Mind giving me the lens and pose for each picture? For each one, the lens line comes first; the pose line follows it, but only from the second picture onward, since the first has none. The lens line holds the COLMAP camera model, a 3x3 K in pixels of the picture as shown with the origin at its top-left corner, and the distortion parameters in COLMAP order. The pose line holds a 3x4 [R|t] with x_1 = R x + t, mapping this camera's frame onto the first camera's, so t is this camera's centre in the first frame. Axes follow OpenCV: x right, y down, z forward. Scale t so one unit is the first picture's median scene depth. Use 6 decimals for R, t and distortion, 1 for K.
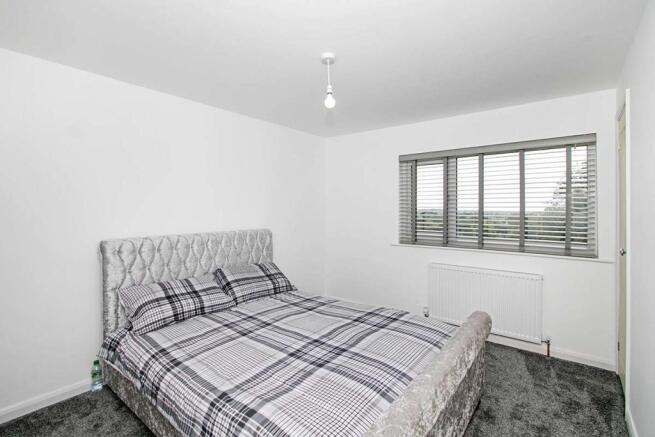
lens RADIAL K [[308.4, 0, 327.6], [0, 308.4, 206.9], [0, 0, 1]] dist [-0.018257, -0.000062]
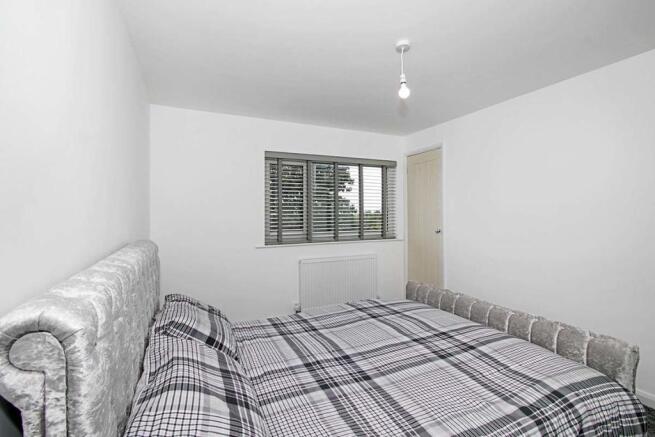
lens RADIAL K [[302.4, 0, 327.5], [0, 302.4, 218.5], [0, 0, 1]] dist [-0.013213, 0.000506]
pose [[0.447857, -0.020777, 0.893864, -0.799306], [0.001894, 0.999750, 0.022290, 0.026733], [-0.894103, -0.008290, 0.447784, 0.665128]]
